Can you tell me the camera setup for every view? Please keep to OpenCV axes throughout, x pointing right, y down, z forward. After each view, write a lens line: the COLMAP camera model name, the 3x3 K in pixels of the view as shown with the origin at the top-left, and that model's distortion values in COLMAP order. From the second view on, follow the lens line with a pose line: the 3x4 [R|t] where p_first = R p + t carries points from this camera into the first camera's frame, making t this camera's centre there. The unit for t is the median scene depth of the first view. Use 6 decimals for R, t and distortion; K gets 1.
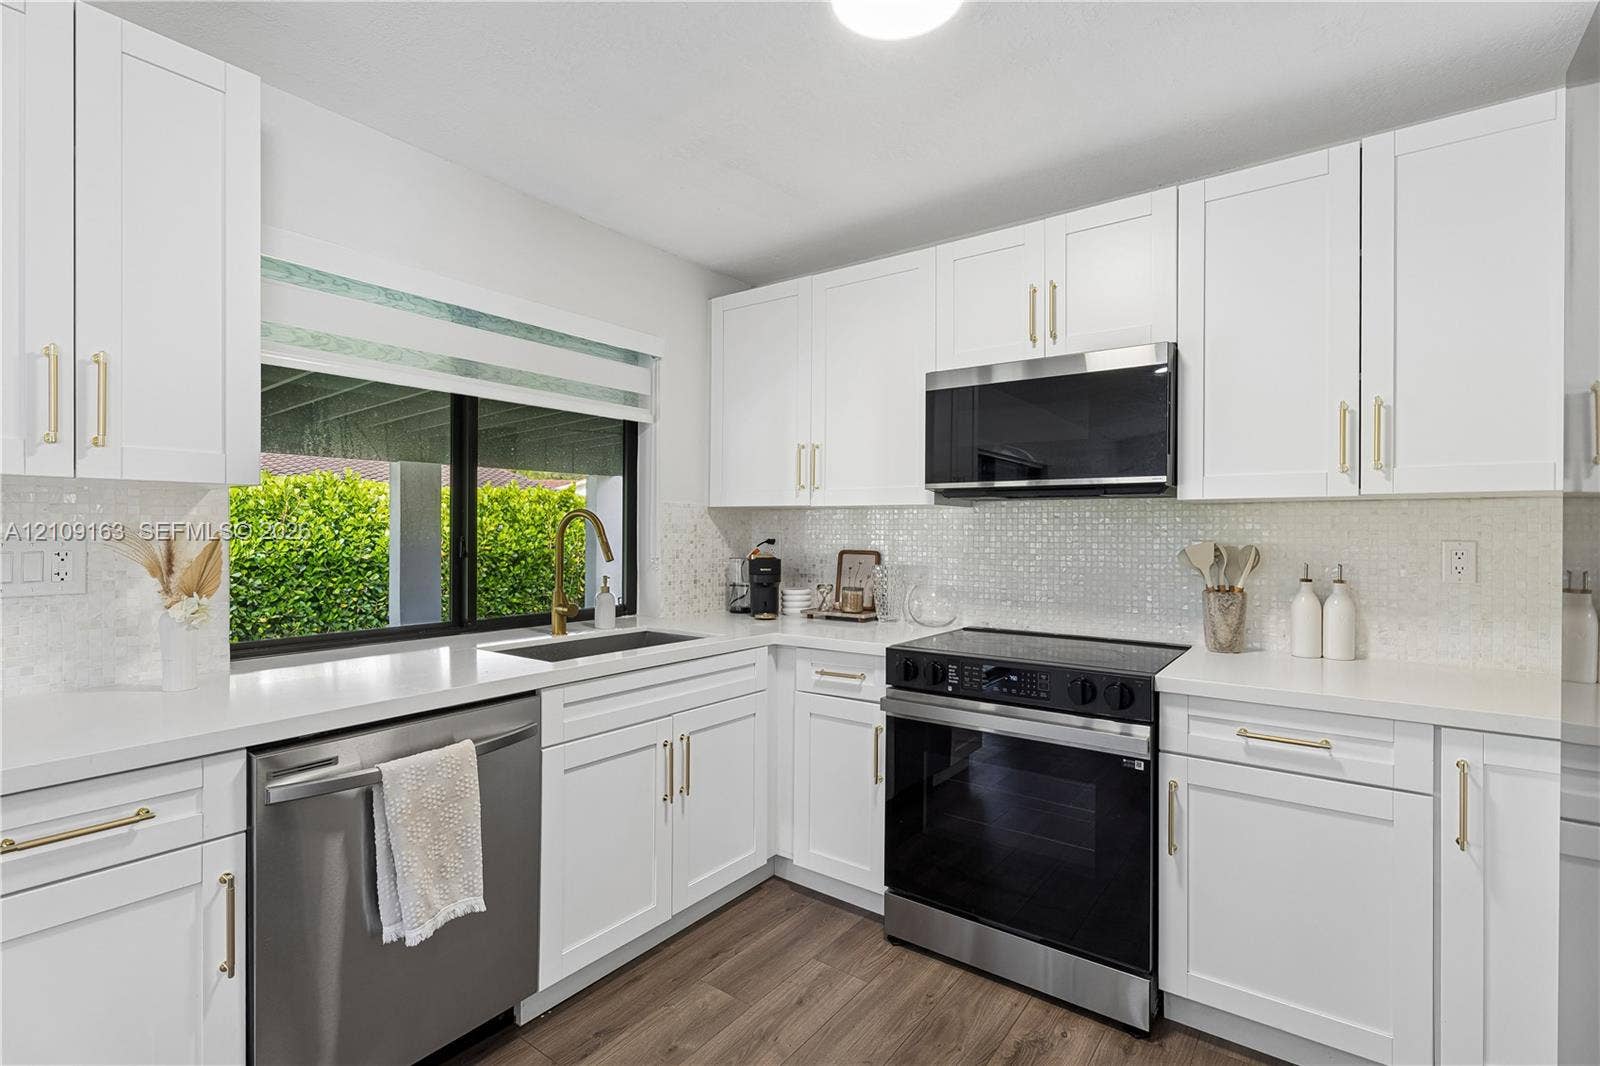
lens RADIAL K [[746.0, 0, 775.9], [0, 746.0, 528.5], [0, 0, 1]] dist [-0.001911, -0.000443]
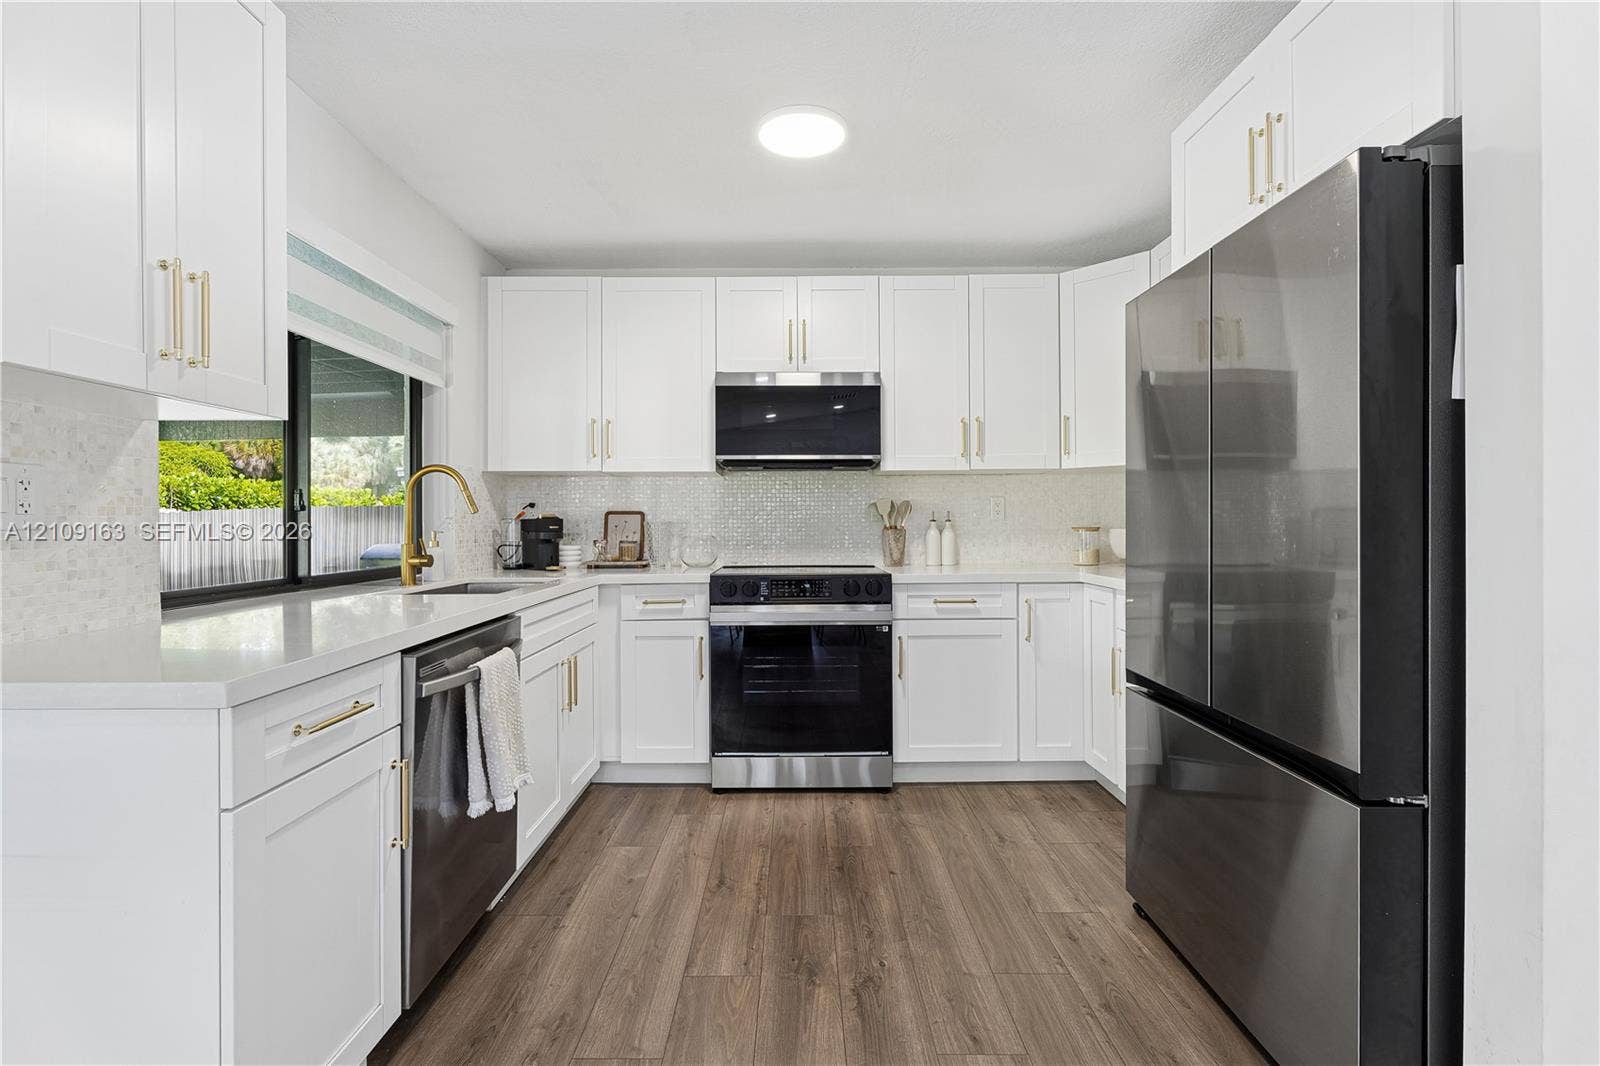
lens RADIAL K [[746.0, 0, 793.6], [0, 746.0, 518.6], [0, 0, 1]] dist [-0.001911, -0.000443]
pose [[0.795989, -0.005936, 0.605281, -0.562072], [0.005931, 0.999980, 0.002008, 0.057877], [-0.605281, 0.001992, 0.796009, -0.161884]]
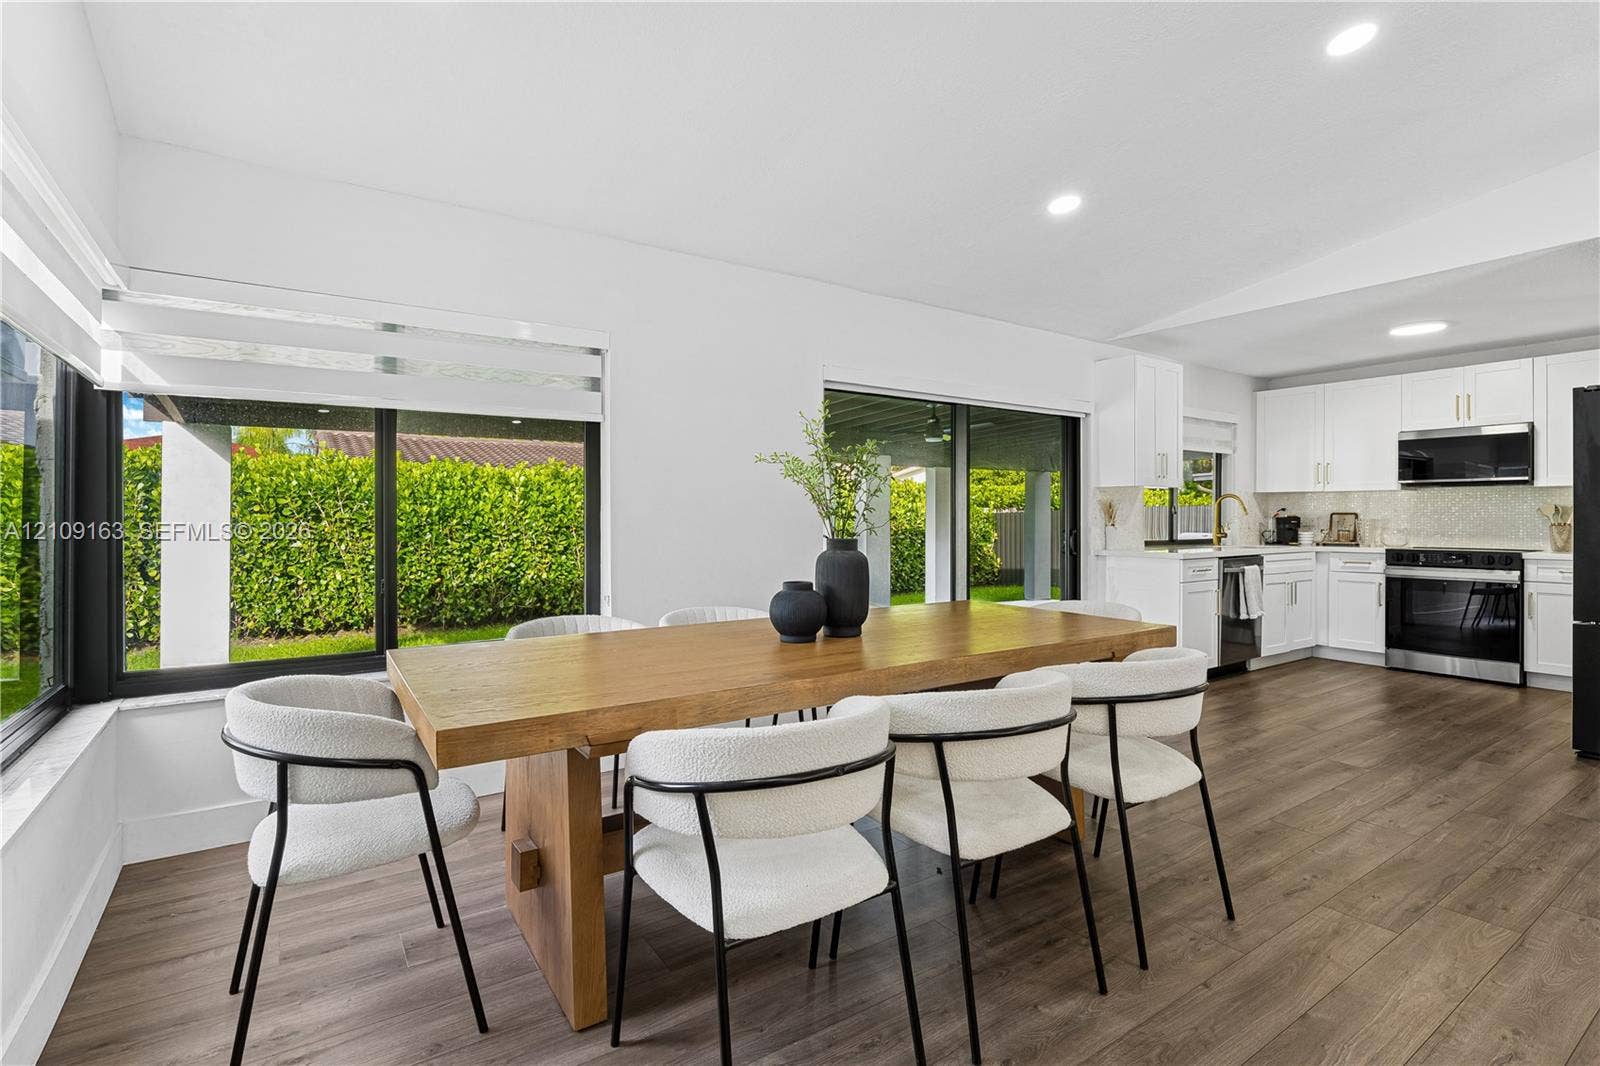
lens RADIAL K [[746.0, 0, 789.5], [0, 746.0, 518.2], [0, 0, 1]] dist [-0.001911, -0.000443]
pose [[0.947267, -0.003914, -0.320422, -0.952349], [0.005250, 0.999981, 0.003306, 0.042465], [0.320403, -0.004814, 0.947269, -2.007777]]
